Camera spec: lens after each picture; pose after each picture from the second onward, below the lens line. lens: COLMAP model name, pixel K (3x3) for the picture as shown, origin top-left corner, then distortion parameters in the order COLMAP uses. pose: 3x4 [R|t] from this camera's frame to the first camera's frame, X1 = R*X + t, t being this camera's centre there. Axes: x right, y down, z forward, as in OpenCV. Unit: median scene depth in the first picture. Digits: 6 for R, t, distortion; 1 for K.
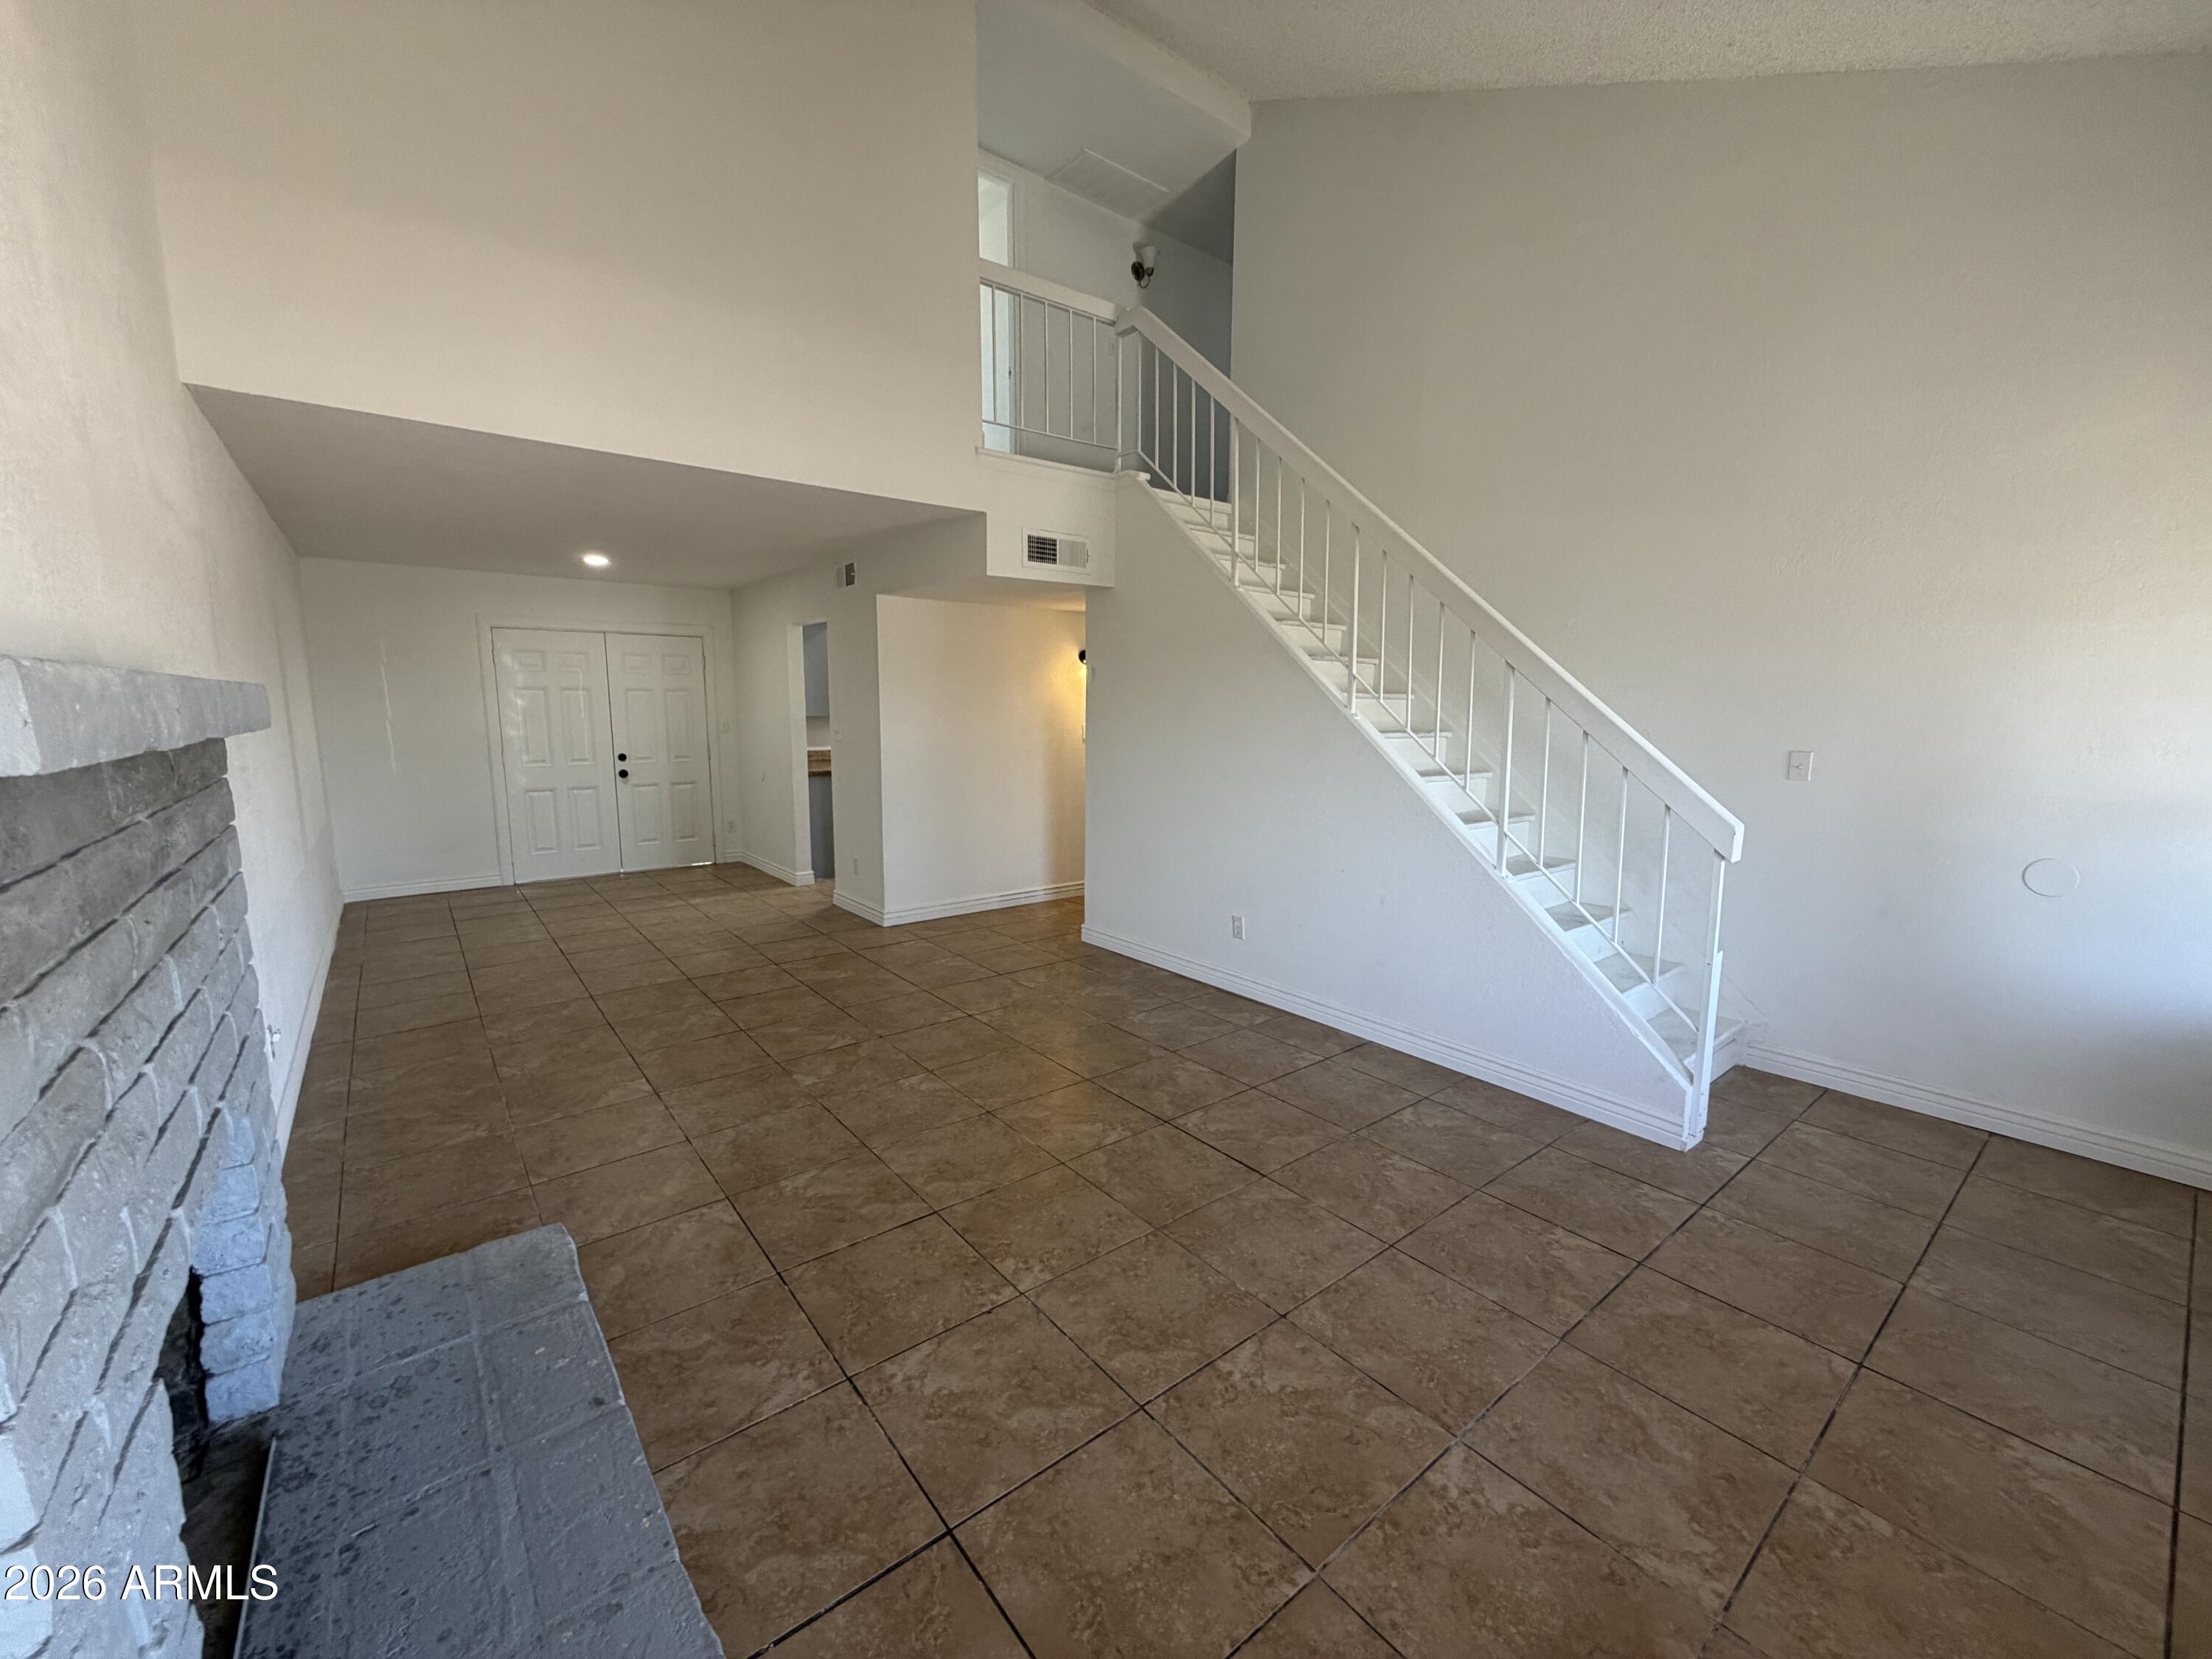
lens RADIAL K [[885.7, 0, 1097.9], [0, 885.7, 829.6], [0, 0, 1]] dist [-0.003452, 0.000188]
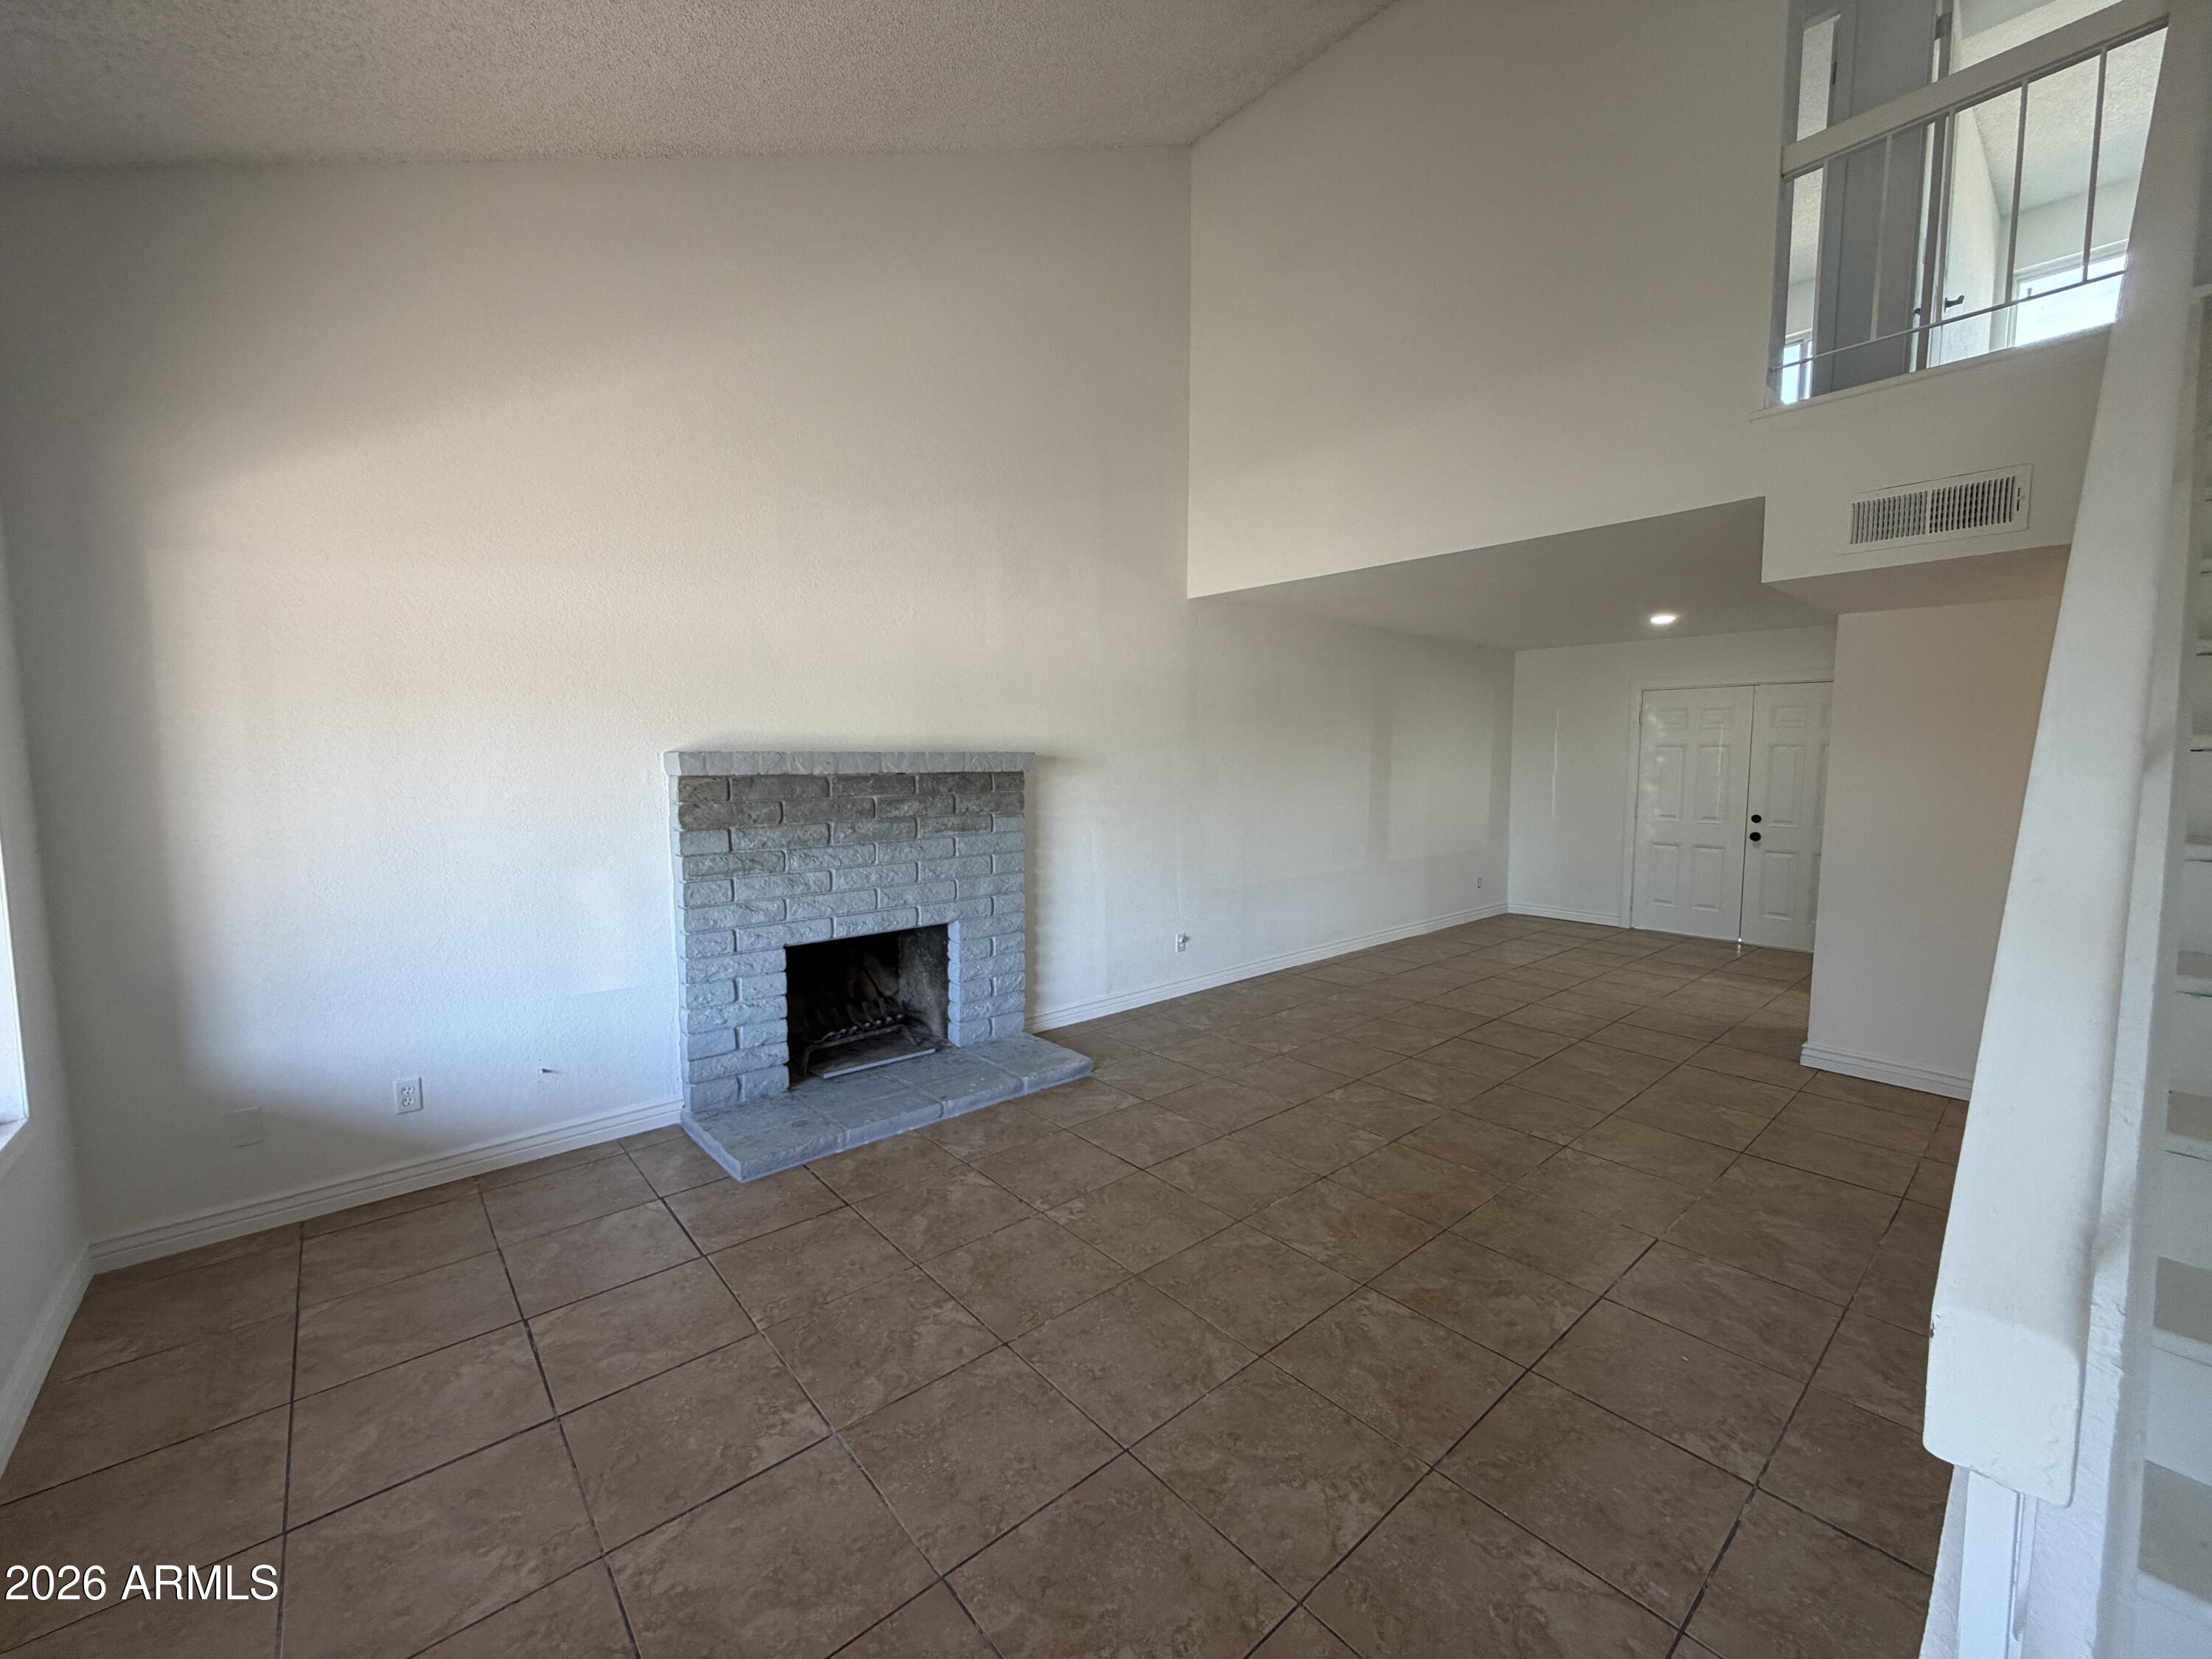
lens RADIAL K [[885.7, 0, 1096.4], [0, 885.7, 823.6], [0, 0, 1]] dist [-0.003452, 0.000188]
pose [[0.037976, 0.075876, -0.996394, 0.816737], [-0.143729, 0.987160, 0.069695, -0.098691], [0.988888, 0.140564, 0.048394, 0.654052]]
